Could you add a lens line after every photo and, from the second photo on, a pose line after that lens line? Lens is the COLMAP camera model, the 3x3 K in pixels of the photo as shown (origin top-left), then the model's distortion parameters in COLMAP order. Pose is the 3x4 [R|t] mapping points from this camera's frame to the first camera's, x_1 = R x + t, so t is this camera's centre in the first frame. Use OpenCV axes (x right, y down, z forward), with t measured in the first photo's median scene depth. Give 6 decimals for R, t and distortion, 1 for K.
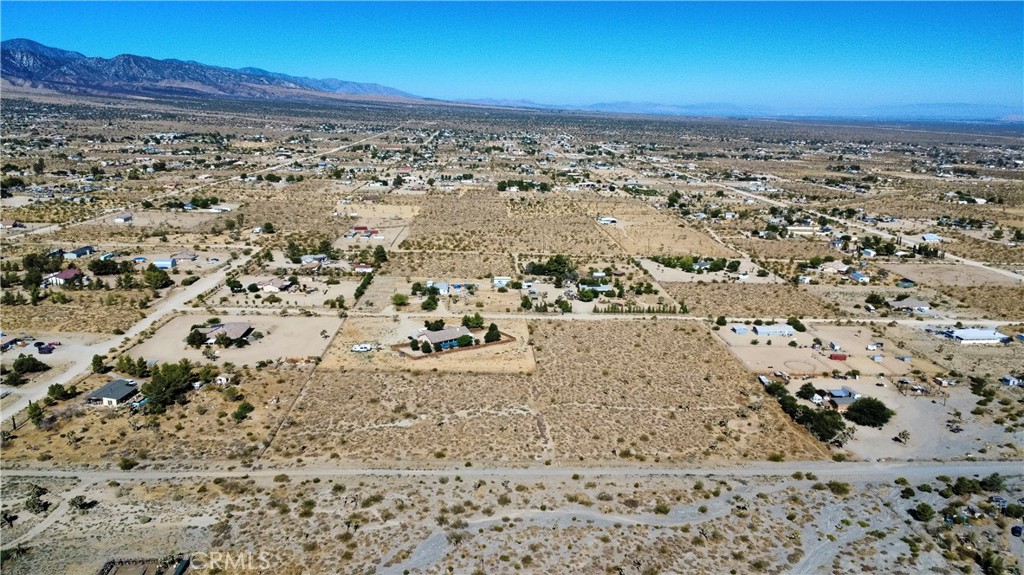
lens RADIAL K [[774.5, 0, 515.4], [0, 774.5, 288.2], [0, 0, 1]] dist [0.007606, -0.010703]
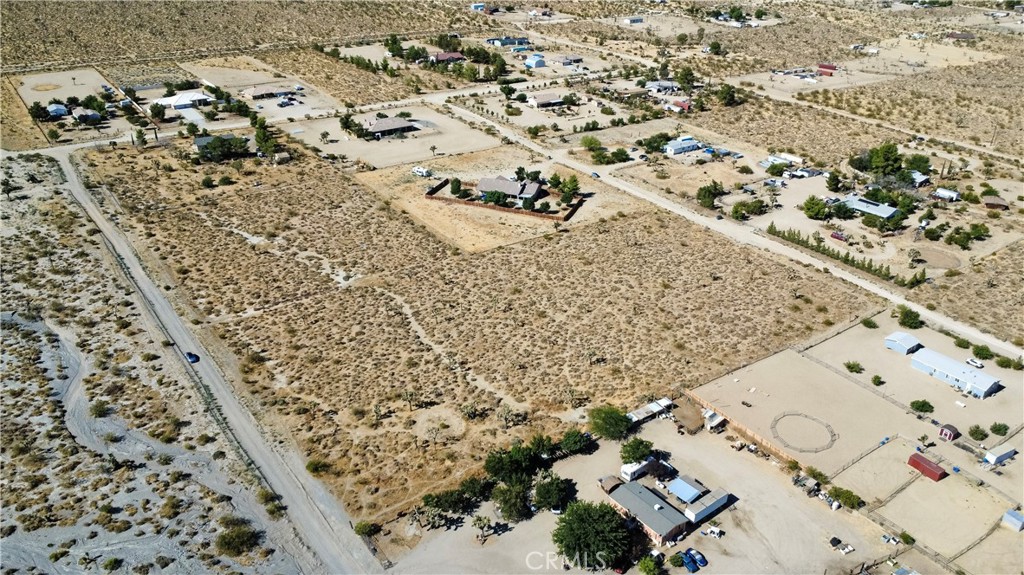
lens RADIAL K [[774.5, 0, 515.4], [0, 774.5, 288.2], [0, 0, 1]] dist [0.007606, -0.010703]
pose [[0.537286, 0.375915, -0.754991, 0.682976], [-0.200398, 0.926440, 0.318668, -0.124168], [0.819246, -0.019917, 0.573096, 0.617299]]
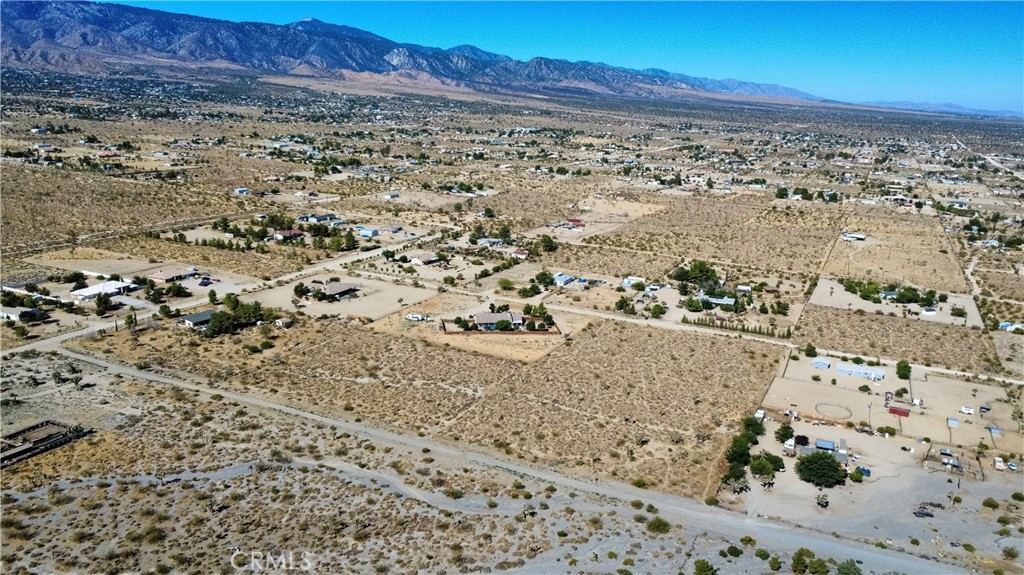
lens RADIAL K [[774.5, 0, 515.4], [0, 774.5, 288.2], [0, 0, 1]] dist [0.007606, -0.010703]
pose [[0.880969, 0.125023, -0.456358, 0.479644], [-0.125427, 0.991663, 0.029545, -0.017341], [0.456248, 0.031211, 0.889305, 0.080224]]
